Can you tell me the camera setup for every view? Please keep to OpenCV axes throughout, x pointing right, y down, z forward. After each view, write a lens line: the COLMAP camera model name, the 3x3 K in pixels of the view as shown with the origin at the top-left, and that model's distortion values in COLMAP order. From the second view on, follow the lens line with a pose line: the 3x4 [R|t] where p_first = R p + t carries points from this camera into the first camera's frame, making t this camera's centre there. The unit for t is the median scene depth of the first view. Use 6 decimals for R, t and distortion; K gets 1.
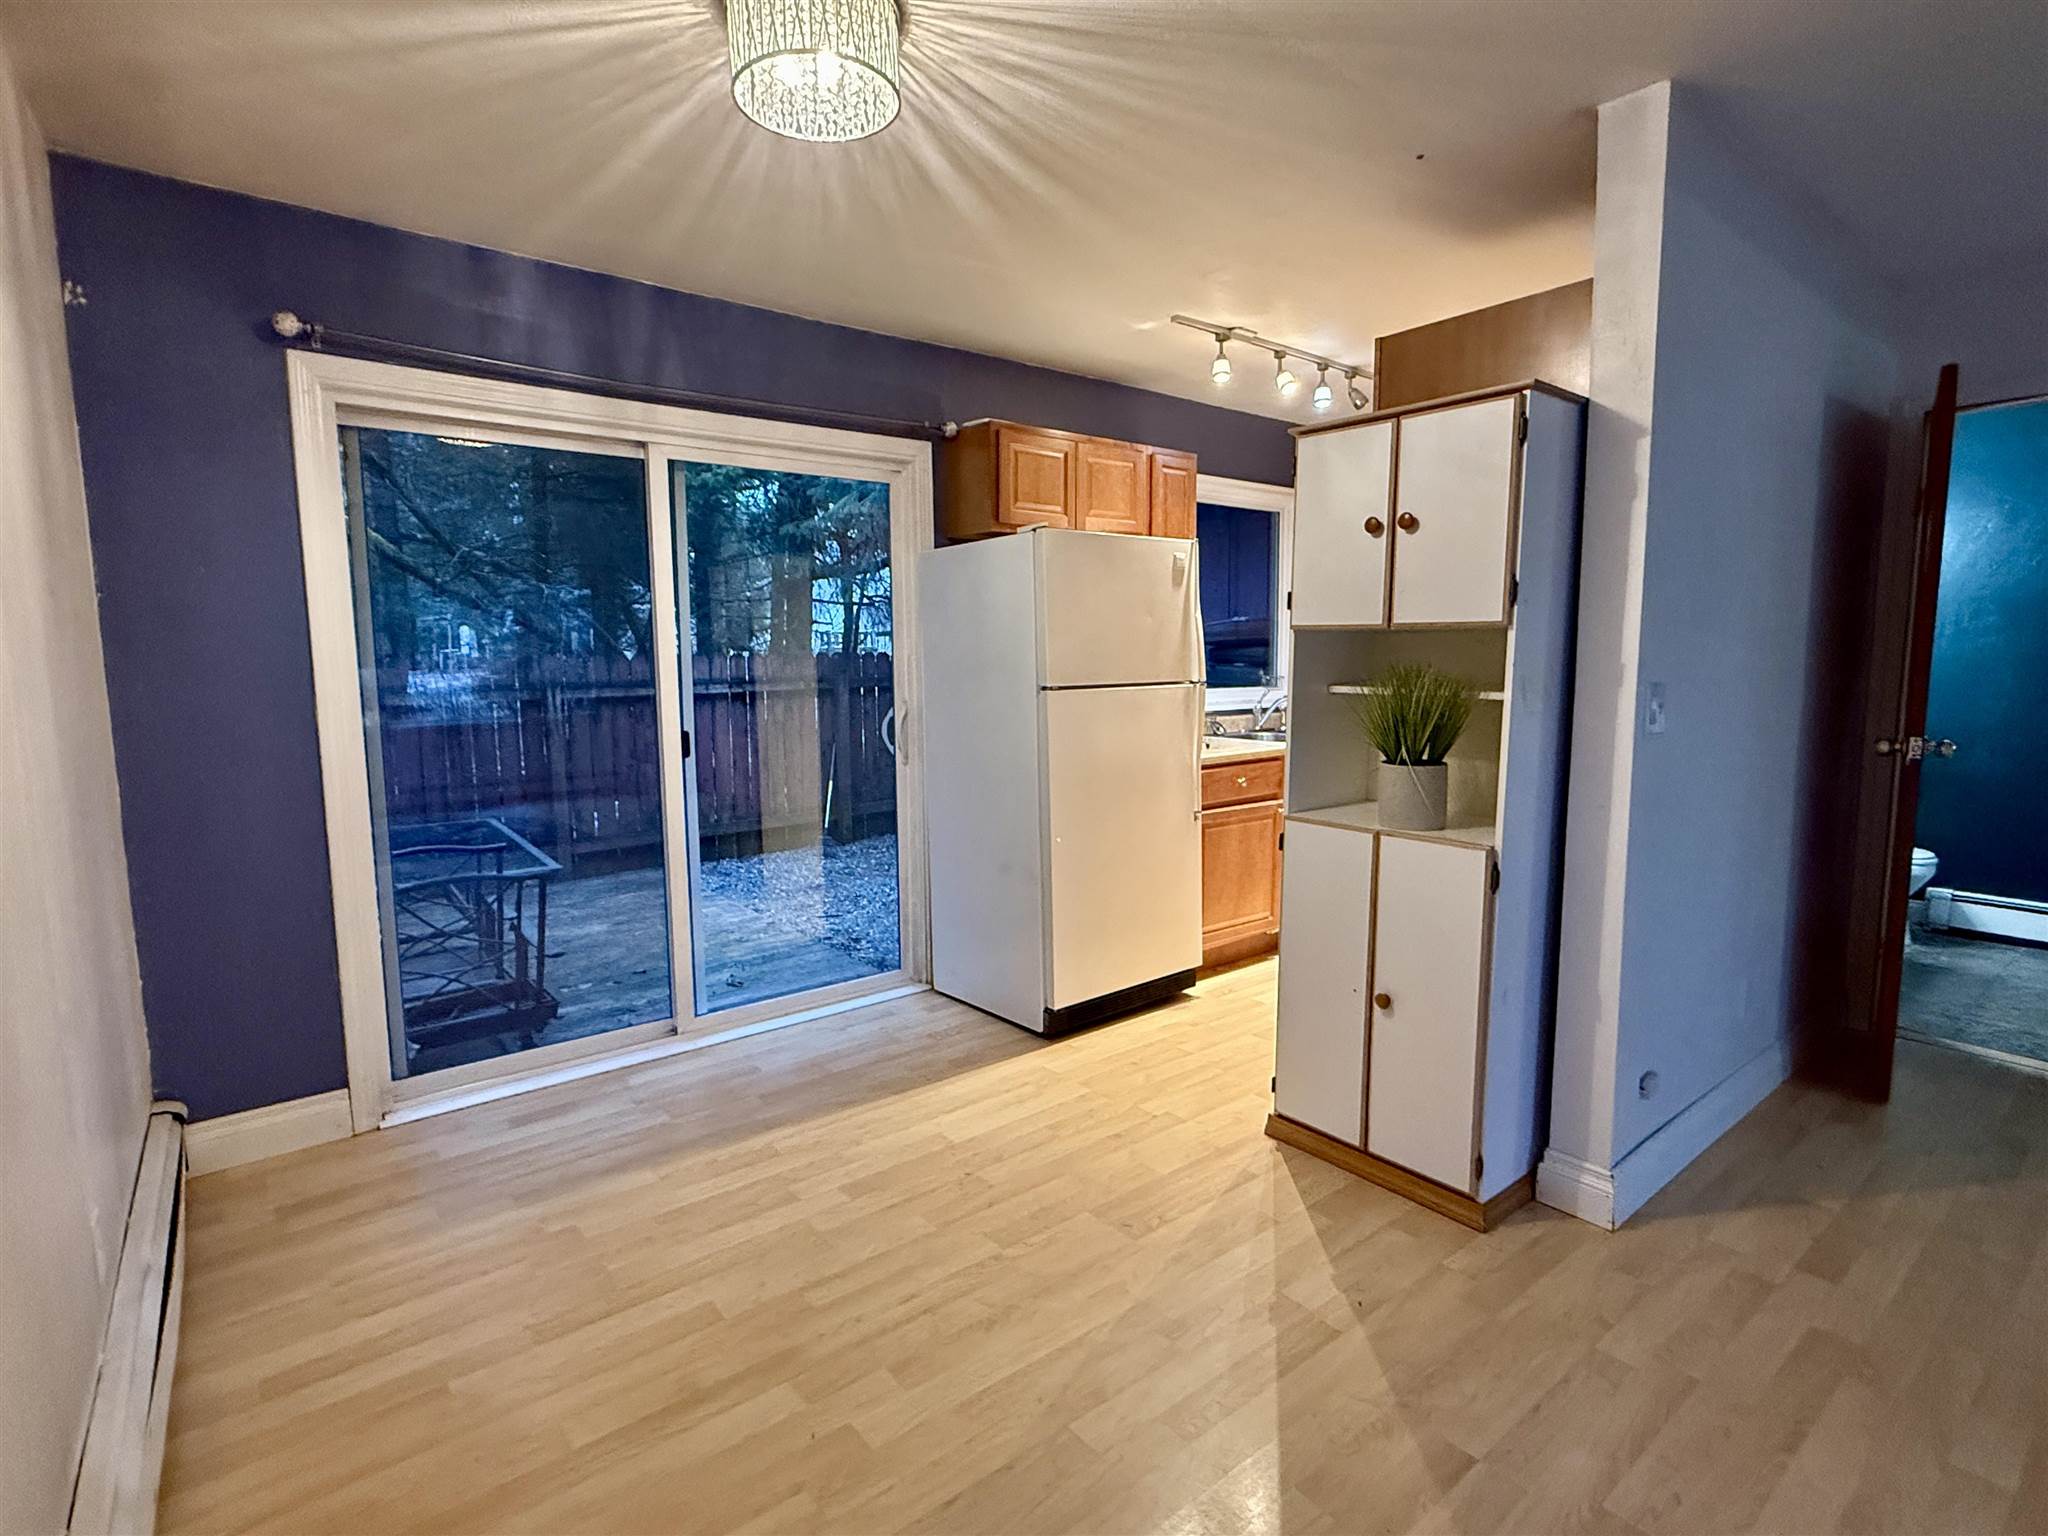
lens RADIAL K [[993.6, 0, 1028.2], [0, 993.6, 768.5], [0, 0, 1]] dist [0.001801, 0.000169]
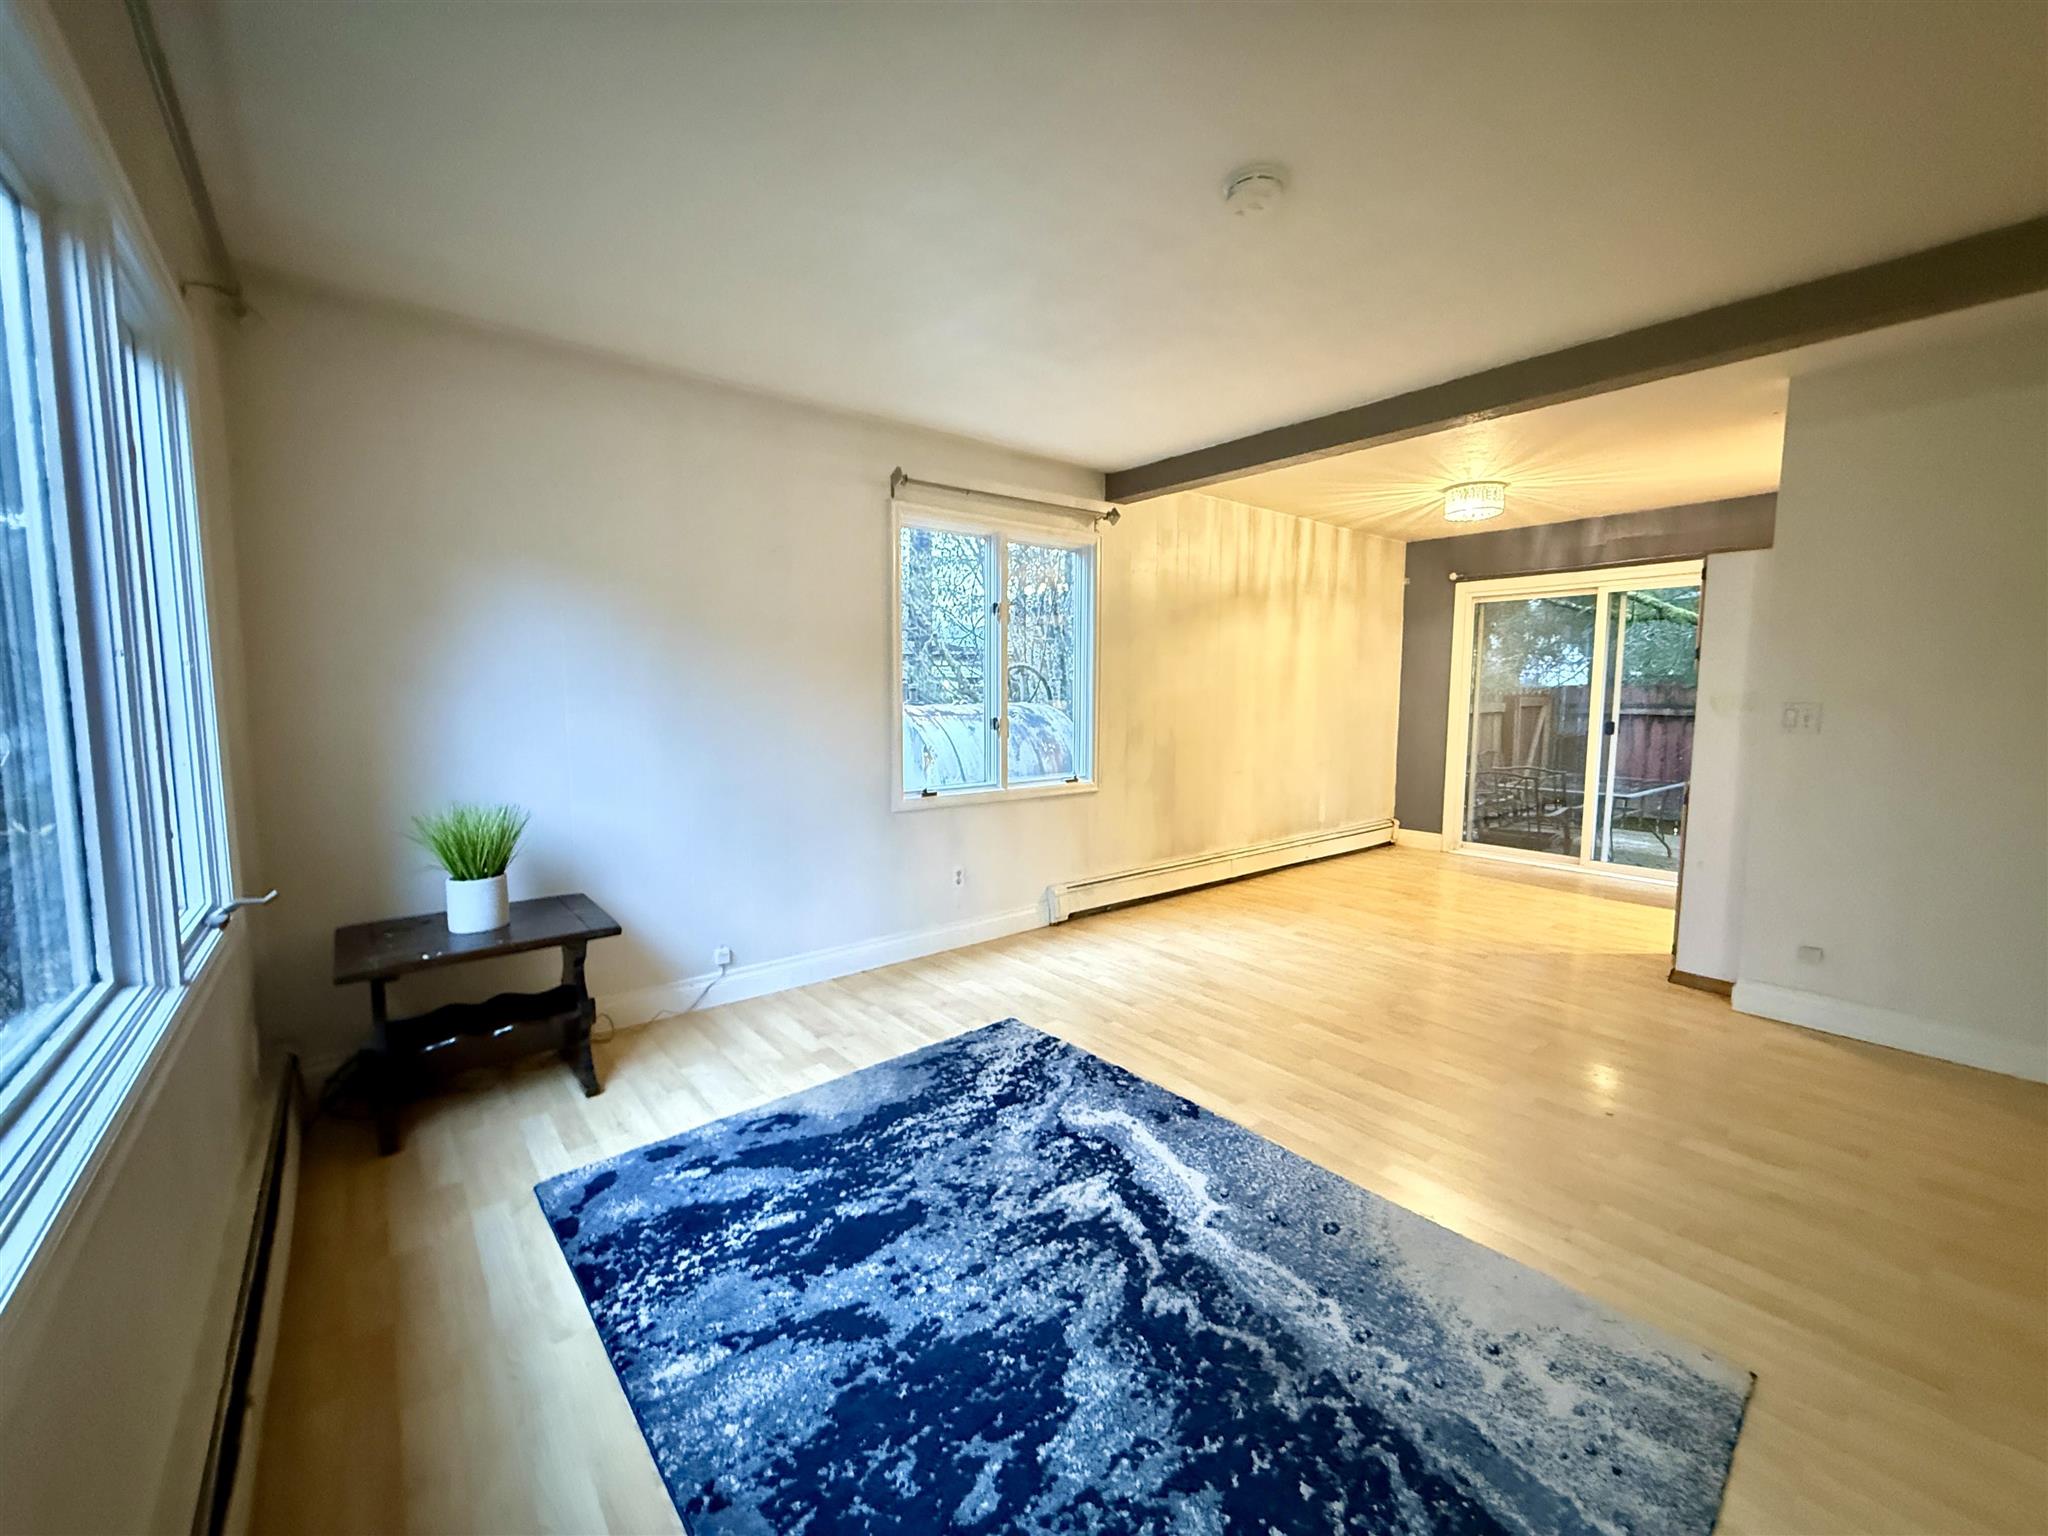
lens RADIAL K [[817.9, 0, 1024.2], [0, 817.9, 761.9], [0, 0, 1]] dist [0.002046, -0.001154]
pose [[0.011552, 0.102074, -0.994710, 1.546529], [-0.113018, 0.988535, 0.100128, 0.014658], [0.993526, 0.111264, 0.022956, -0.267472]]
